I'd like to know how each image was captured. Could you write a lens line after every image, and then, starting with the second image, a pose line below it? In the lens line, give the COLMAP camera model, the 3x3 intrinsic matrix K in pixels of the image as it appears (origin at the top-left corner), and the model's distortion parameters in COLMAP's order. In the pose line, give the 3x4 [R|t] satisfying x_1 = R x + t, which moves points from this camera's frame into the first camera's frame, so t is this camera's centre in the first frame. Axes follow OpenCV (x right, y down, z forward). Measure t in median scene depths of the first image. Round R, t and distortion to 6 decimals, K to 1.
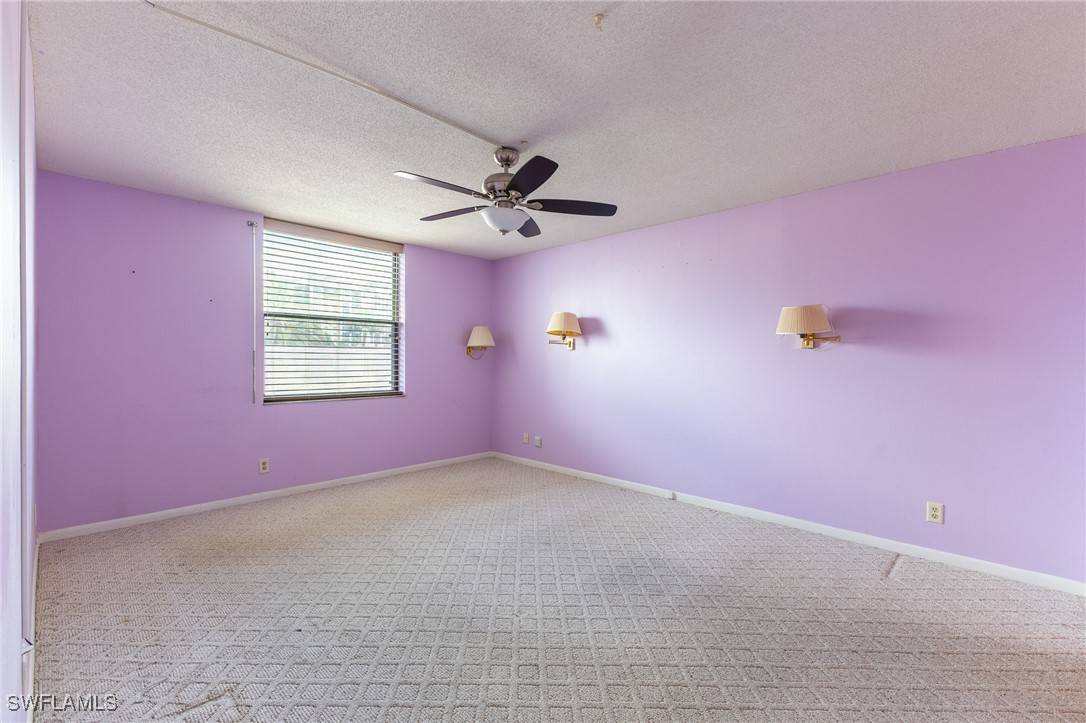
lens RADIAL K [[466.1, 0, 548.0], [0, 466.1, 360.5], [0, 0, 1]] dist [0.012932, -0.003395]
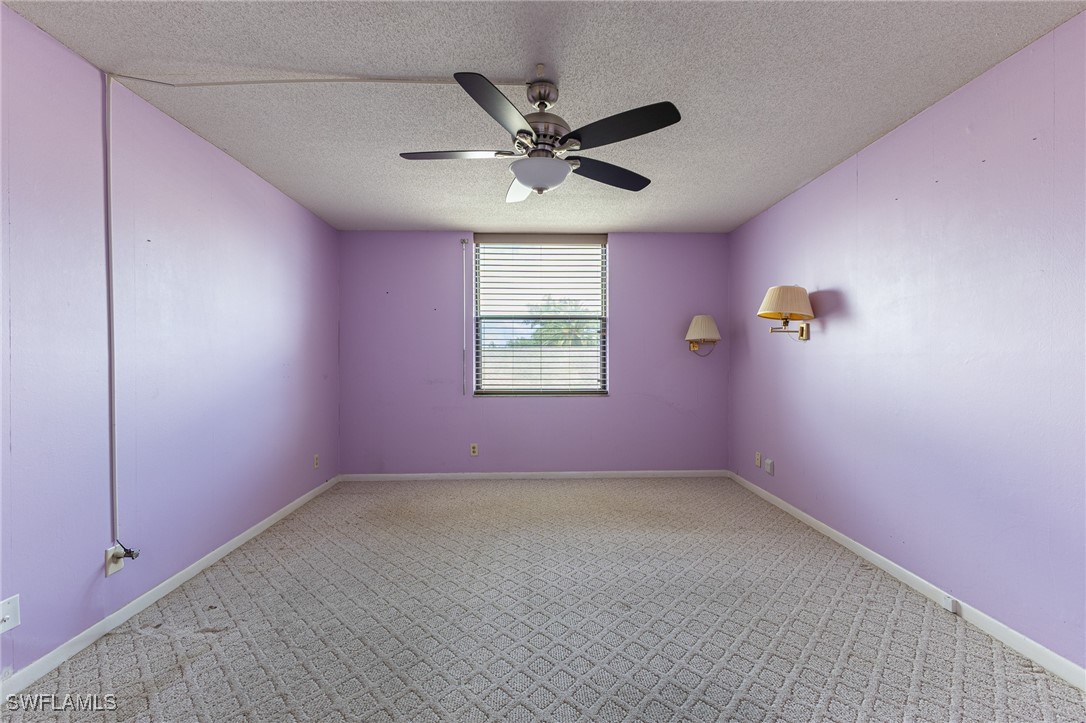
lens RADIAL K [[466.1, 0, 549.6], [0, 466.1, 363.1], [0, 0, 1]] dist [0.012932, -0.003395]
pose [[0.716655, 0.000053, -0.697428, 0.281476], [0.004825, 0.999976, 0.005034, 0.006221], [0.697411, -0.006972, 0.716637, 0.266999]]
